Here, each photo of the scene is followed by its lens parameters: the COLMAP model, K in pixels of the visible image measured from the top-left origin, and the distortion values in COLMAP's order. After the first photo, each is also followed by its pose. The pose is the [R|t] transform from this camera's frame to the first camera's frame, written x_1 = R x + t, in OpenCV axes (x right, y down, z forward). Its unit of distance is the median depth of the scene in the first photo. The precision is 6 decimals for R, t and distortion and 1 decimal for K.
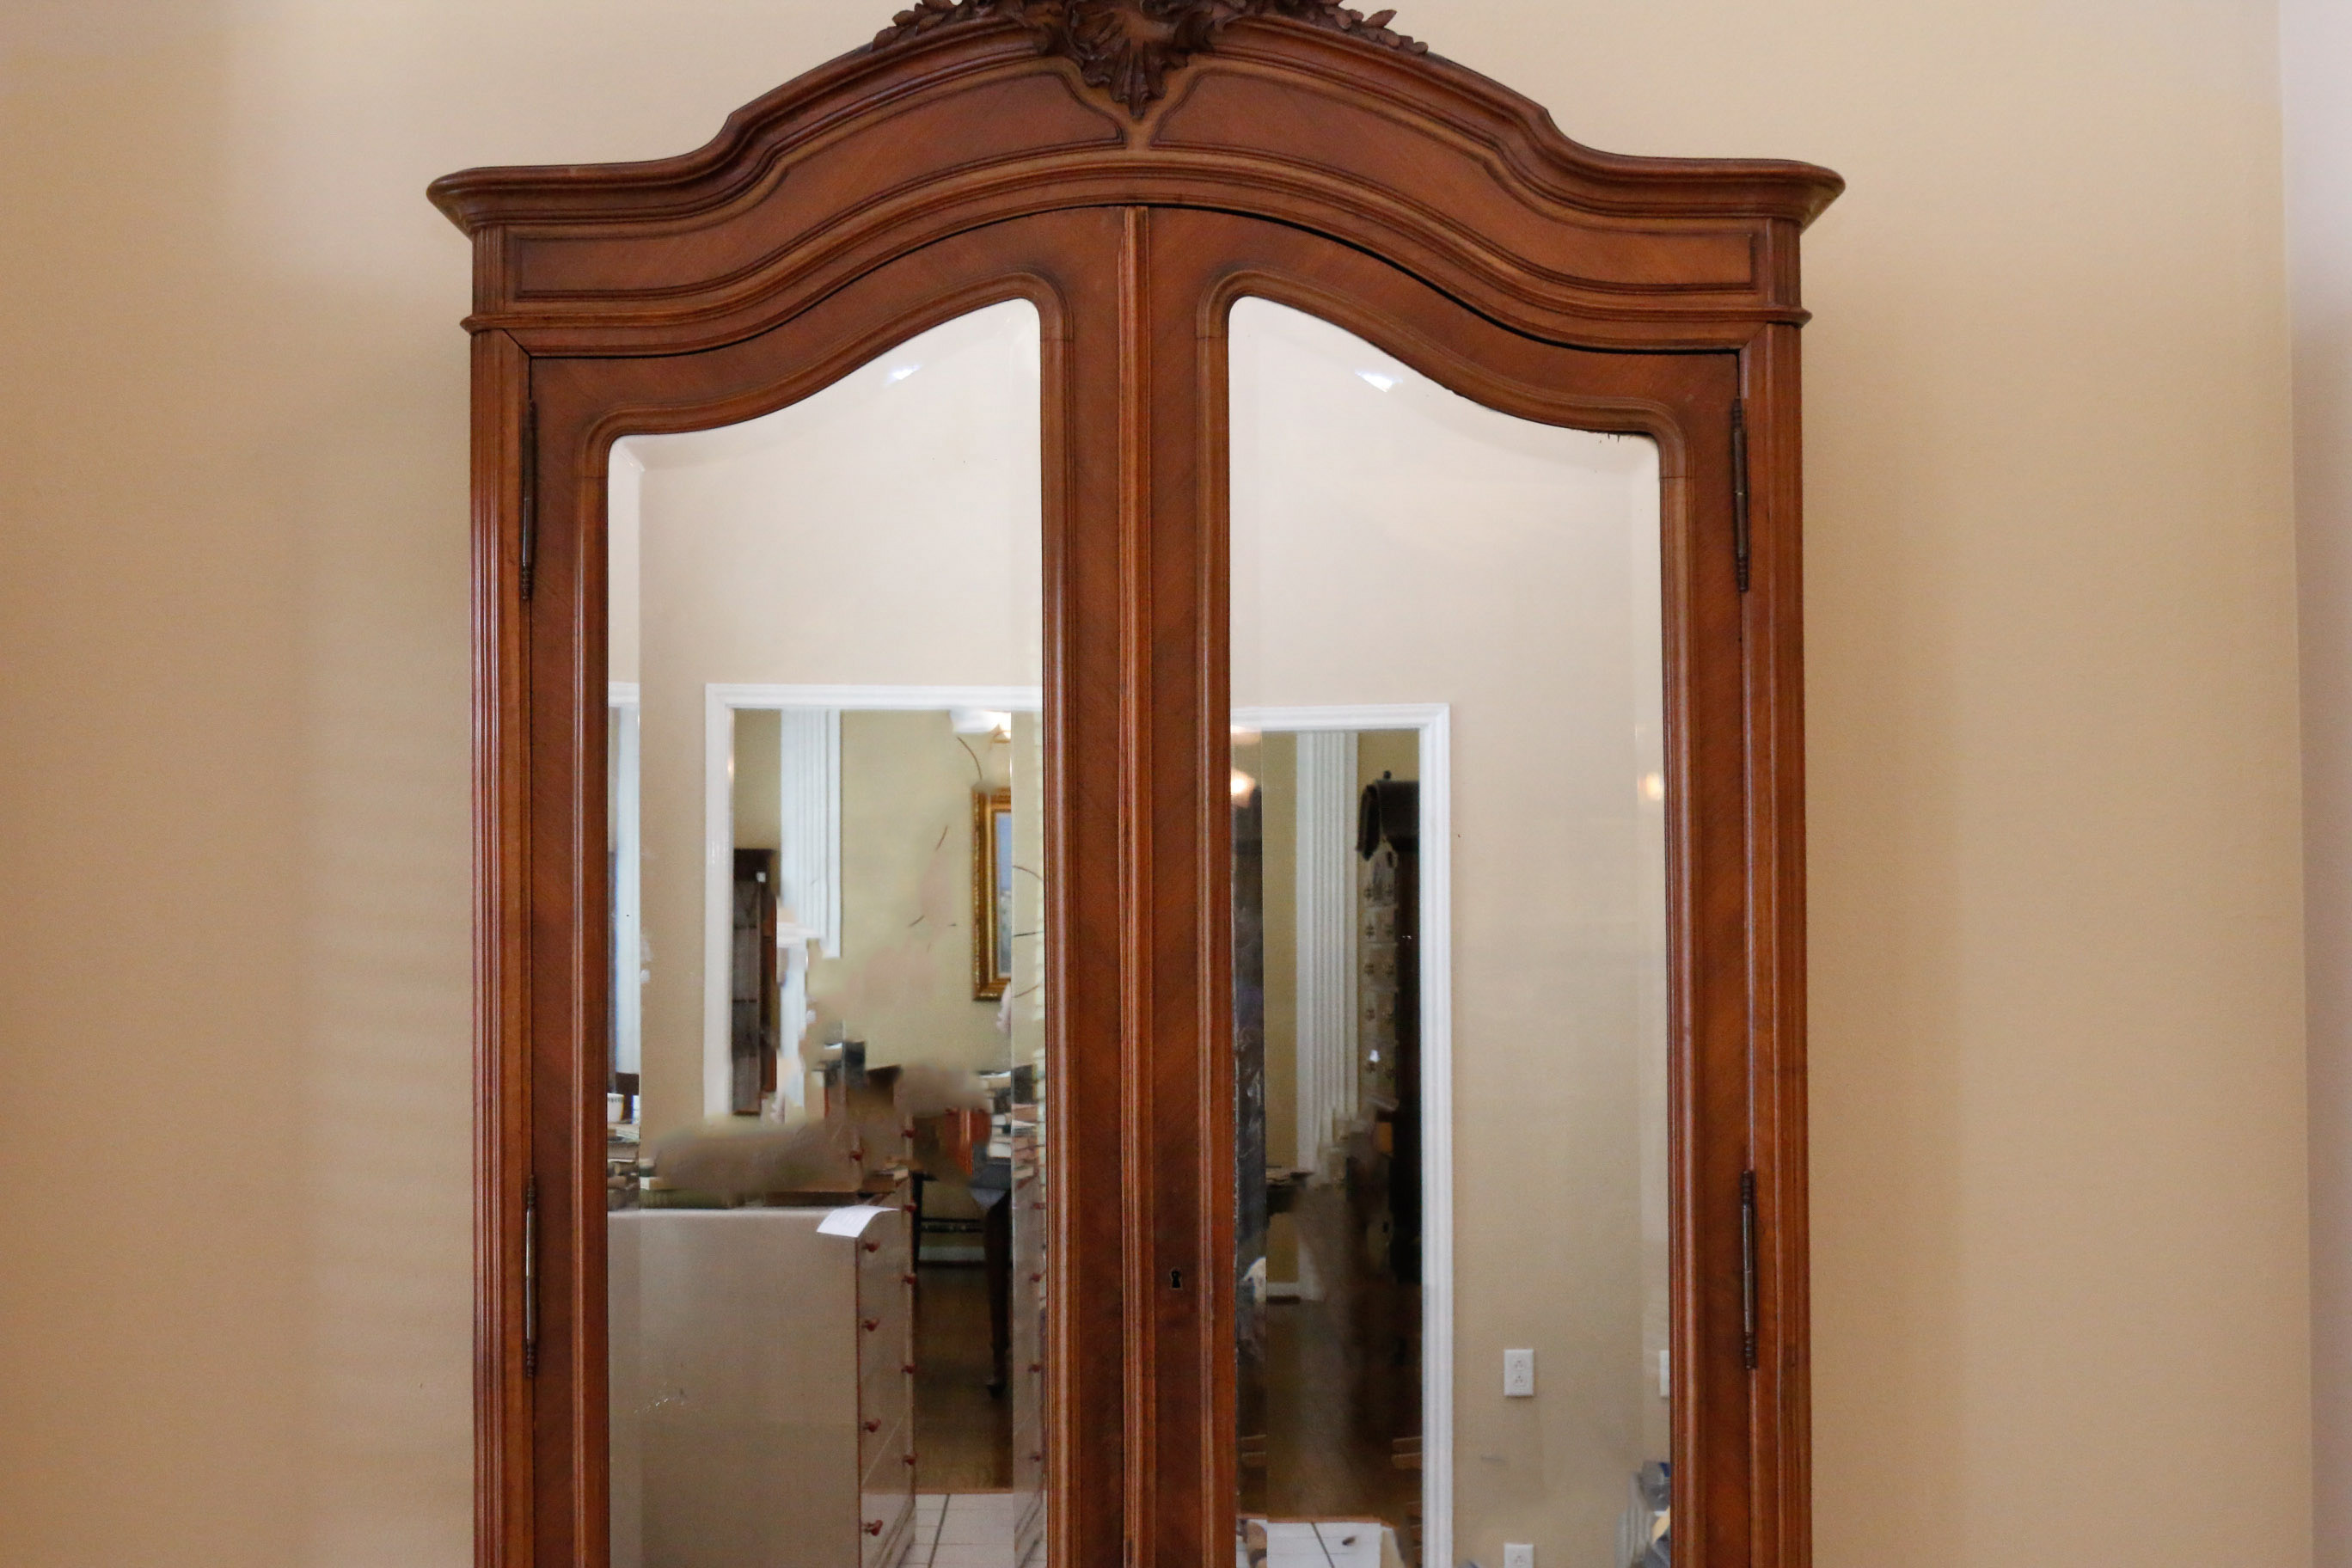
lens RADIAL K [[3237.6, 0, 1149.3], [0, 3237.6, 821.3], [0, 0, 1]] dist [-0.089844, 0.000000]
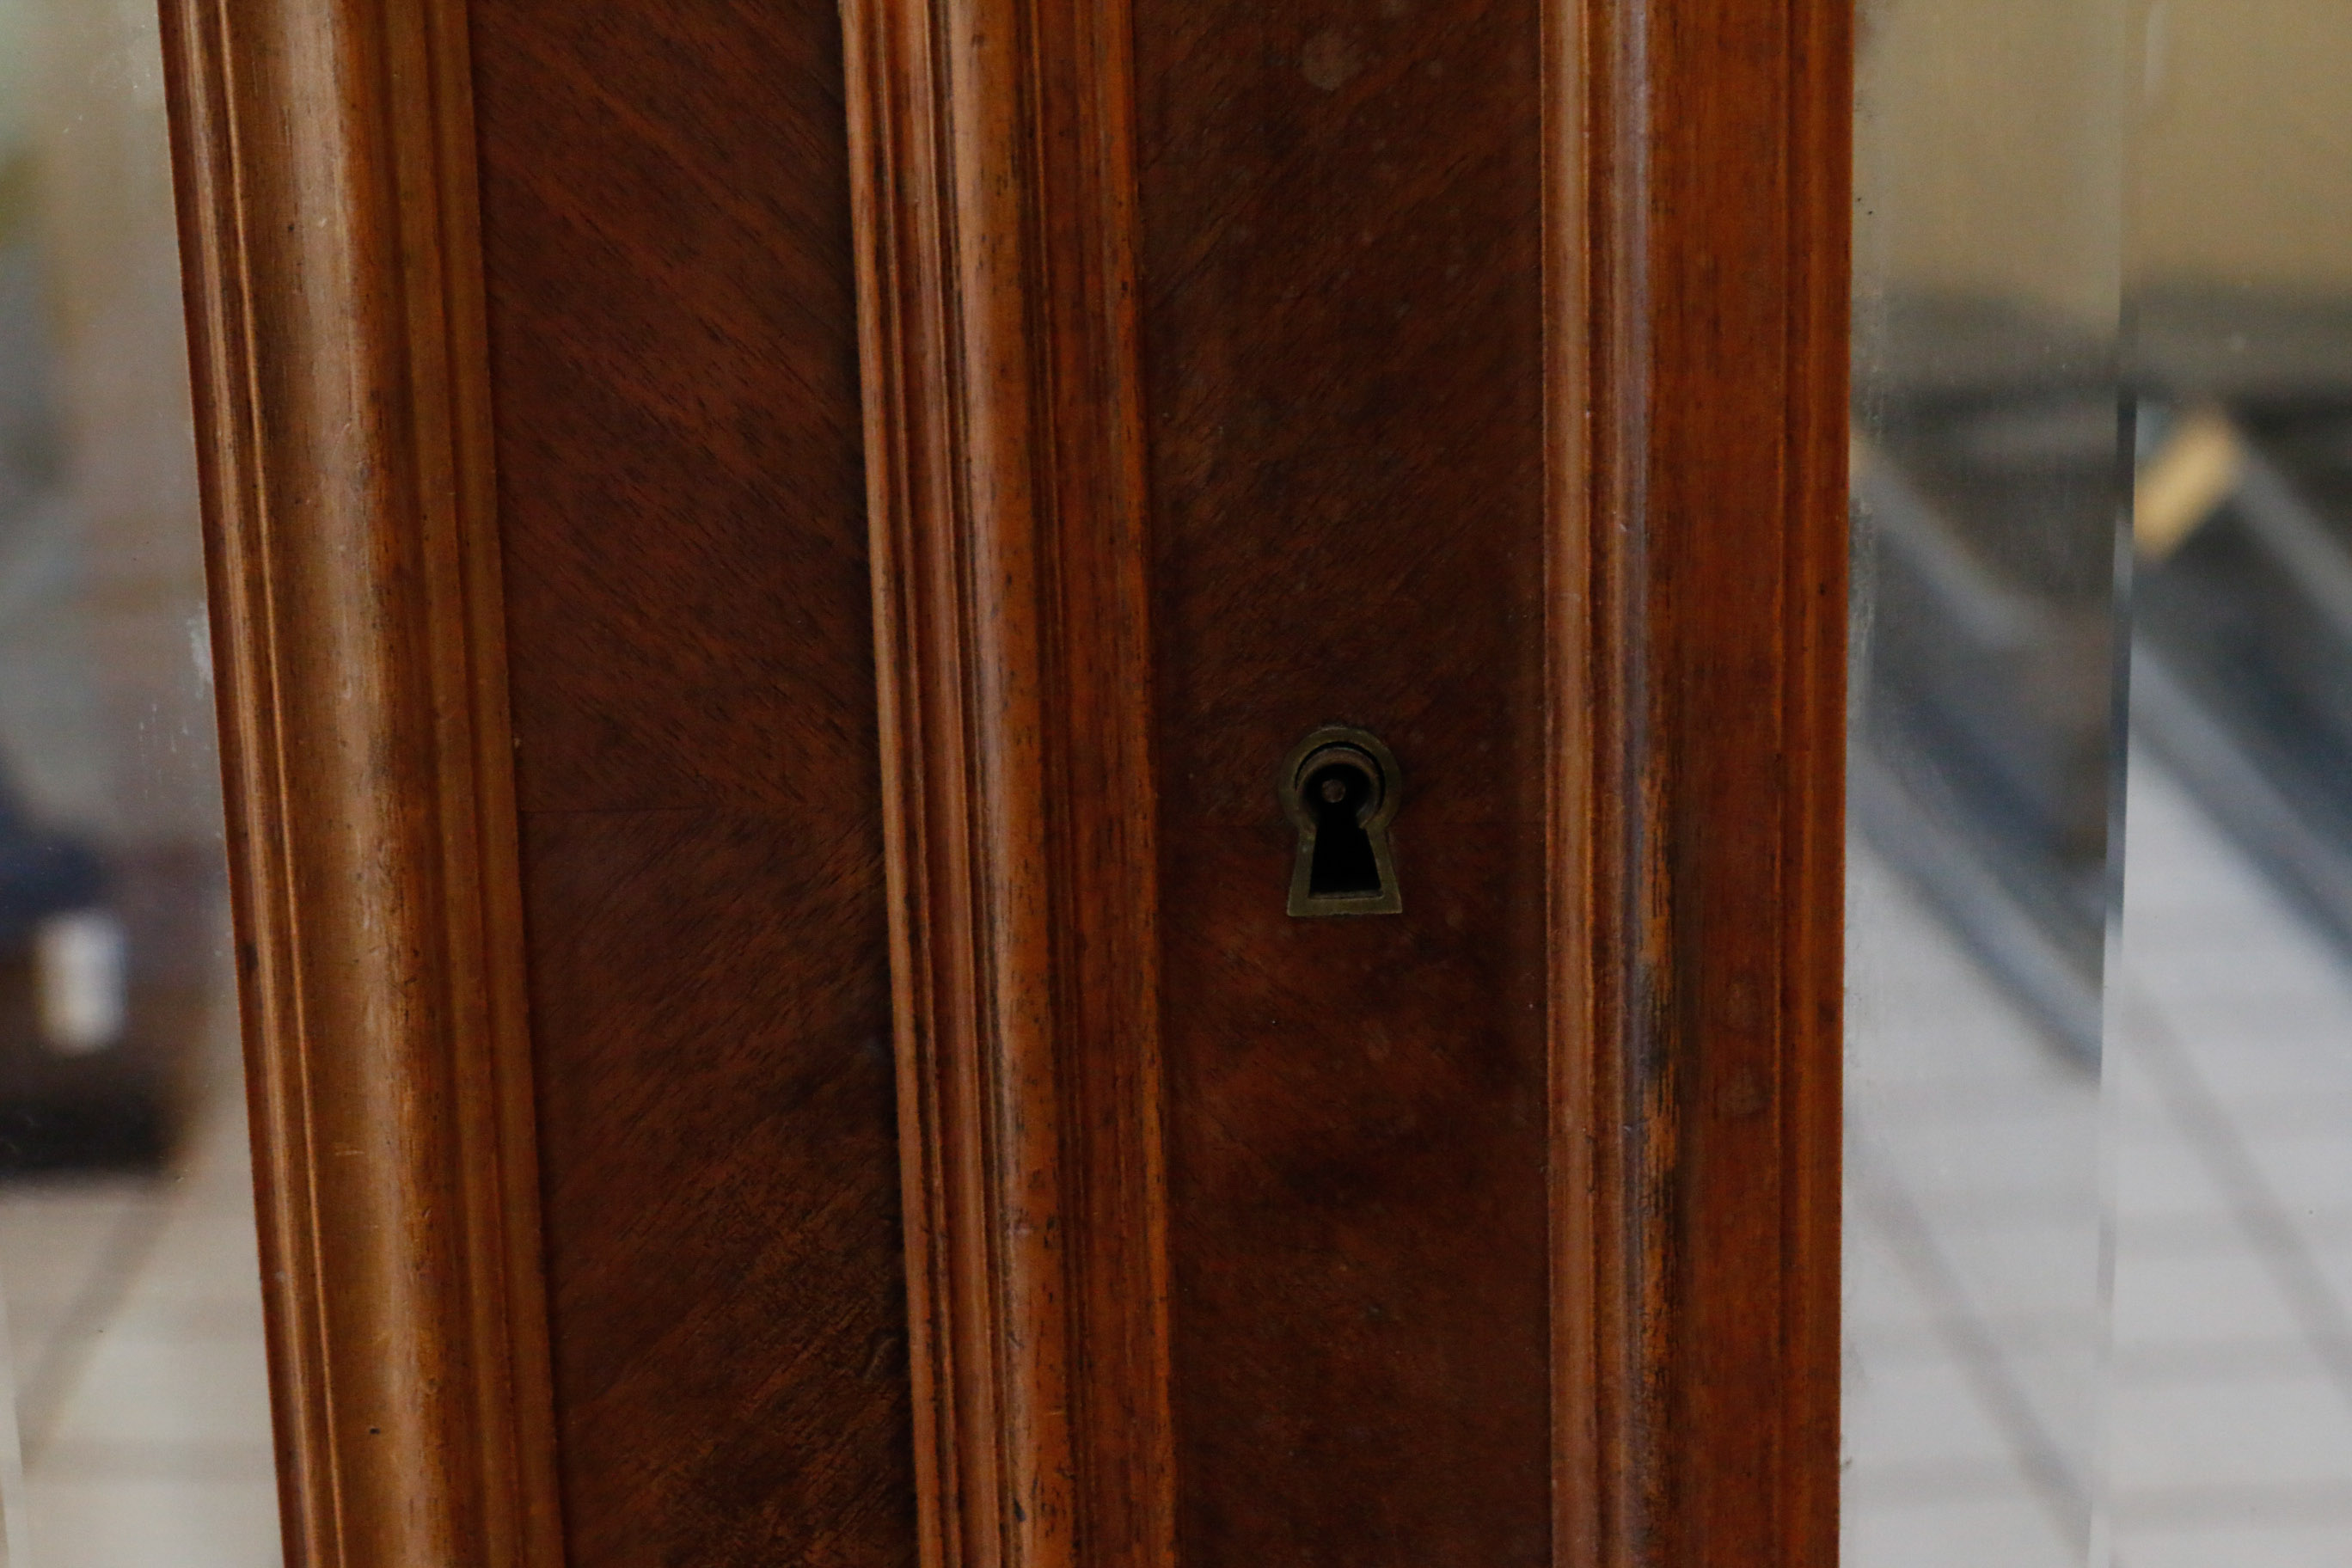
lens RADIAL K [[5644.6, 0, 1176.7], [0, 5644.6, 783.9], [0, 0, 1]] dist [-0.013292, 0.000000]
pose [[0.999783, -0.015694, -0.013711, 0.005117], [0.019397, 0.941325, 0.336945, 0.072097], [0.007618, -0.337138, 0.941425, 0.810980]]
